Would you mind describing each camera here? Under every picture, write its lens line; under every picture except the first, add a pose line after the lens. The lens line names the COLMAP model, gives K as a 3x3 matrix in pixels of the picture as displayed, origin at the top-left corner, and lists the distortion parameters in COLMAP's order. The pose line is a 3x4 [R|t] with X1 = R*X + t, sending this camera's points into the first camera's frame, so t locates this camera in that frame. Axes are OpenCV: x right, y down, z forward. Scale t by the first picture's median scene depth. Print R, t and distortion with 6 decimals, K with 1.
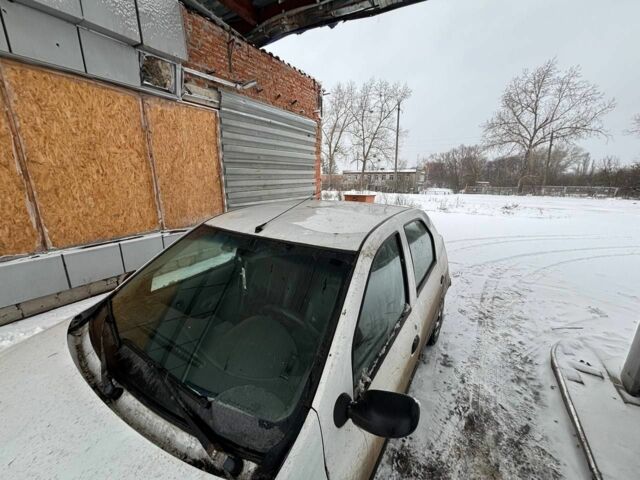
lens RADIAL K [[252.4, 0, 321.7], [0, 252.4, 238.8], [0, 0, 1]] dist [-0.002275, 0.001422]
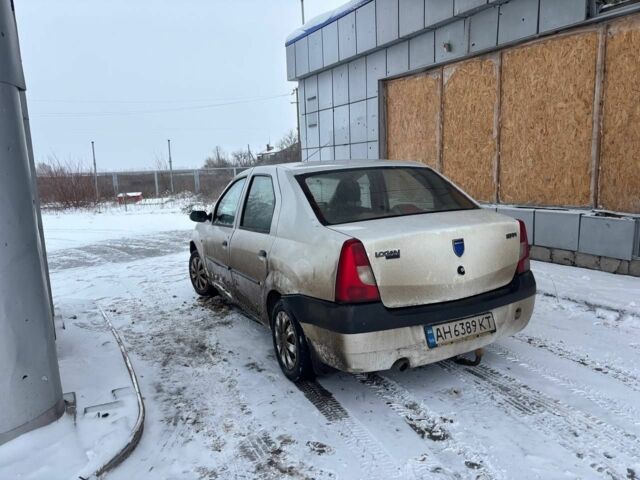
lens RADIAL K [[477.3, 0, 325.5], [0, 477.3, 243.3], [0, 0, 1]] dist [0.011214, 0.001002]
pose [[-0.488899, 0.156336, -0.858217, 0.923467], [-0.178591, 0.945035, 0.273888, -0.179806], [0.853864, 0.287173, -0.434106, 1.000180]]
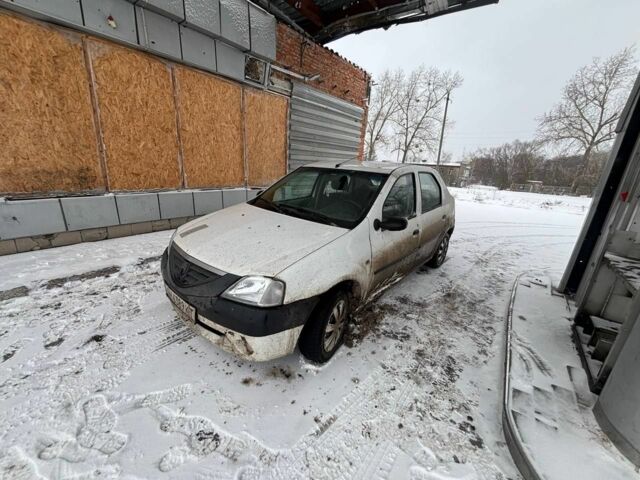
lens RADIAL K [[252.4, 0, 323.3], [0, 252.4, 237.9], [0, 0, 1]] dist [-0.002275, 0.001422]
pose [[0.988922, 0.090869, -0.117374, -0.029943], [-0.086261, 0.995311, 0.043773, 0.154047], [0.120801, -0.033164, 0.992123, -0.328169]]
